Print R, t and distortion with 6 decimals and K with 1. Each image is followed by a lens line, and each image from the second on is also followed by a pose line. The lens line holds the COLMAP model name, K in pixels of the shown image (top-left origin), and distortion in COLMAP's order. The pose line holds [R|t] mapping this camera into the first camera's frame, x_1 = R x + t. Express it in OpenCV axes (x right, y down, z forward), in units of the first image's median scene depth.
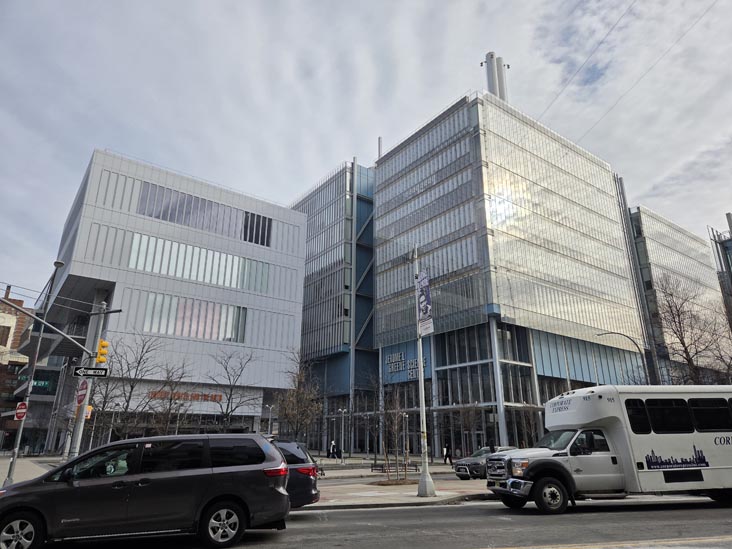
lens RADIAL K [[498.6, 0, 373.2], [0, 498.6, 274.7], [0, 0, 1]] dist [0.050237, -0.014814]
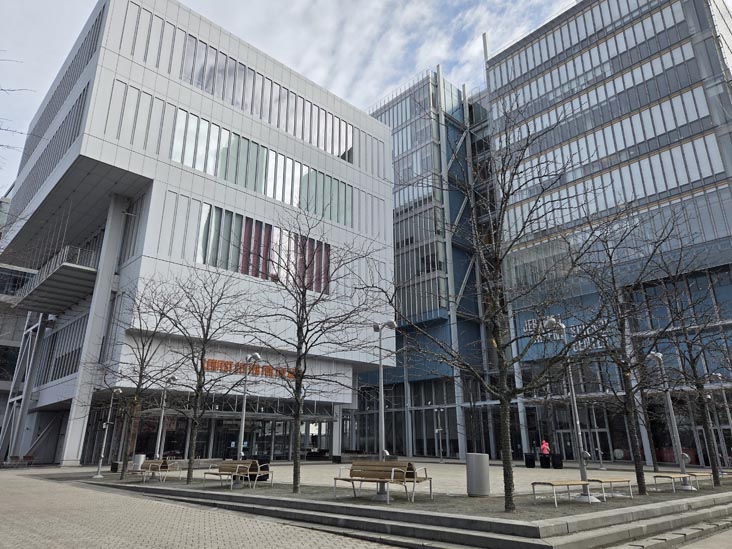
lens RADIAL K [[498.6, 0, 358.4], [0, 498.6, 274.7], [0, 0, 1]] dist [0.050237, -0.014814]
pose [[0.993109, 0.032169, 0.112691, -0.285397], [-0.031570, 0.999476, -0.007094, 0.109370], [-0.112860, 0.003488, 0.993605, 0.320518]]
